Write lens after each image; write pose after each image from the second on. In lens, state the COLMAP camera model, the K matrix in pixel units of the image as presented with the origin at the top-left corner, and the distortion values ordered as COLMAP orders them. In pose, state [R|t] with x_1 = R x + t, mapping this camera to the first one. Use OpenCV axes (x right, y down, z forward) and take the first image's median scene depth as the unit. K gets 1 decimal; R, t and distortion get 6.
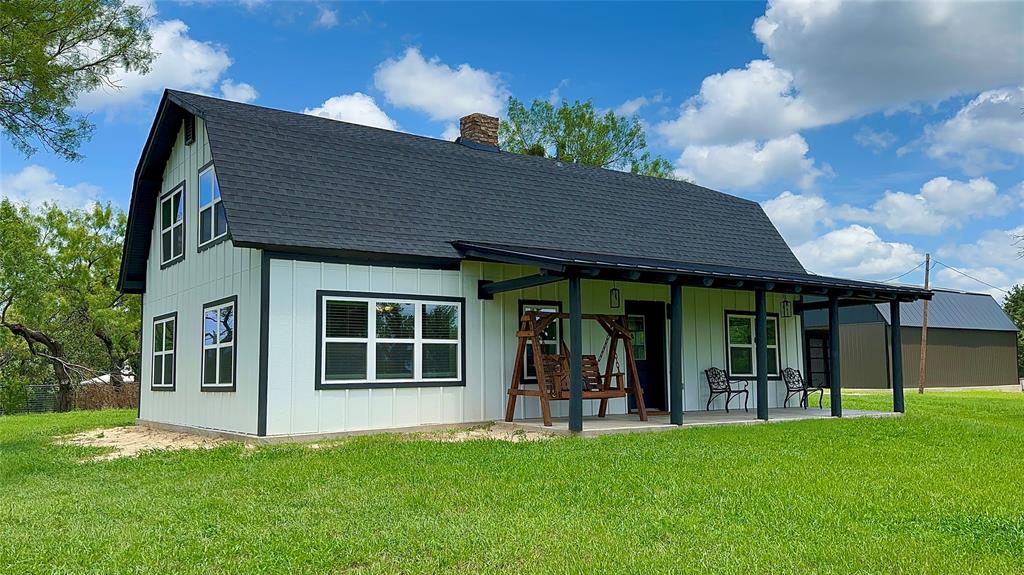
lens RADIAL K [[816.5, 0, 512.0], [0, 816.5, 287.5], [0, 0, 1]] dist [0.108983, -0.002486]
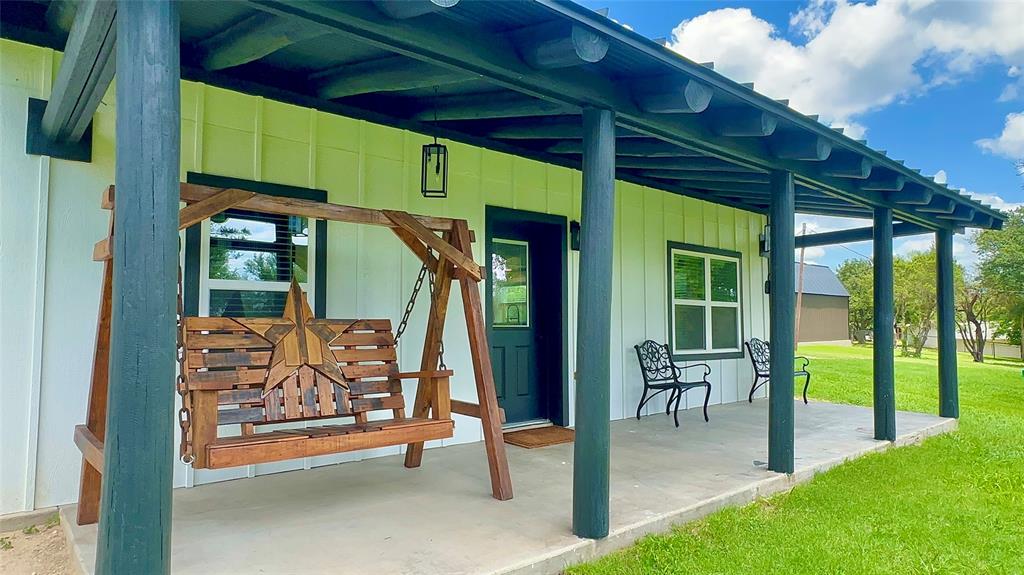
lens RADIAL K [[614.6, 0, 512.0], [0, 614.6, 287.5], [0, 0, 1]] dist [0.000222, -0.000021]
pose [[0.995605, 0.013294, 0.092703, 0.132993], [-0.017176, 0.999003, 0.041202, 0.053742], [-0.092063, -0.042613, 0.994841, 0.702542]]
